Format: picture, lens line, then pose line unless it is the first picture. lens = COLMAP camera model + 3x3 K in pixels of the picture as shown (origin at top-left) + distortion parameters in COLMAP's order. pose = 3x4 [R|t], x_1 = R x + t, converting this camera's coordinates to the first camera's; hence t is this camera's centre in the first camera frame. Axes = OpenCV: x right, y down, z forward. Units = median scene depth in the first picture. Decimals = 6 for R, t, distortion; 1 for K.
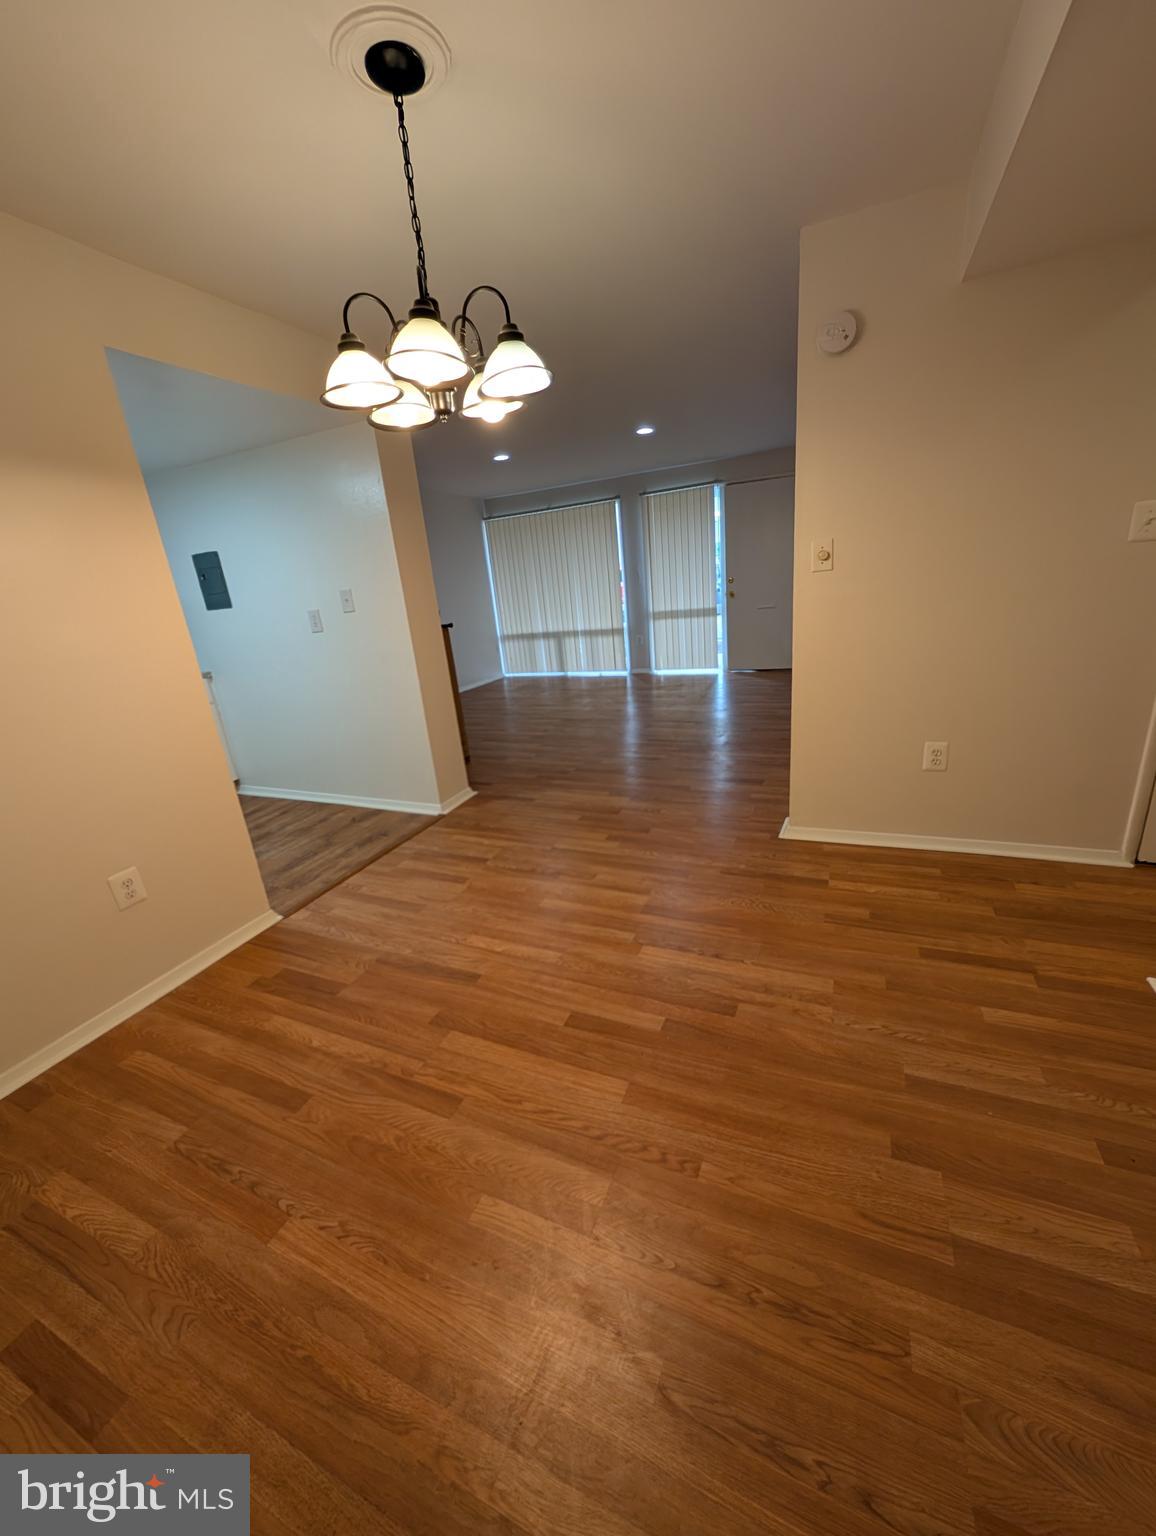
lens RADIAL K [[575.8, 0, 579.1], [0, 575.8, 770.5], [0, 0, 1]] dist [-0.001968, 0.000369]
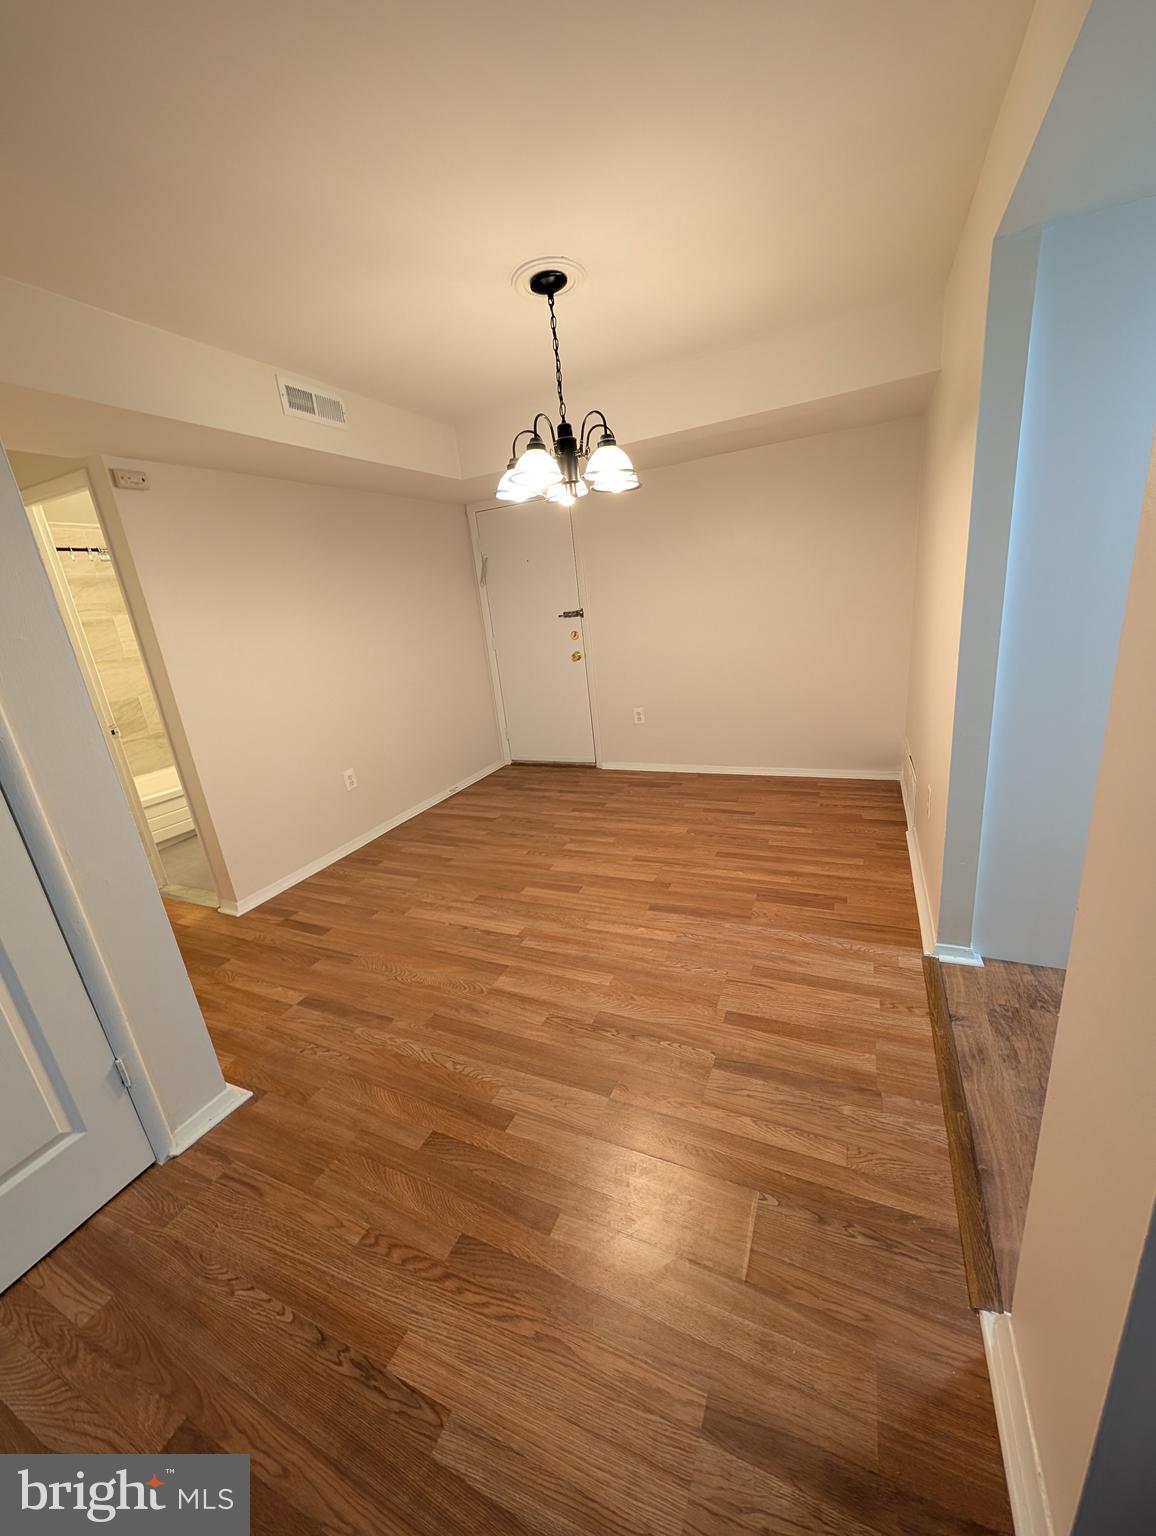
lens RADIAL K [[575.8, 0, 589.0], [0, 575.8, 766.1], [0, 0, 1]] dist [-0.001968, 0.000369]
pose [[-0.980732, 0.188140, 0.052621, -0.145143], [0.183975, 0.798830, 0.572734, -0.562918], [0.065719, 0.571380, -0.818050, 1.597262]]
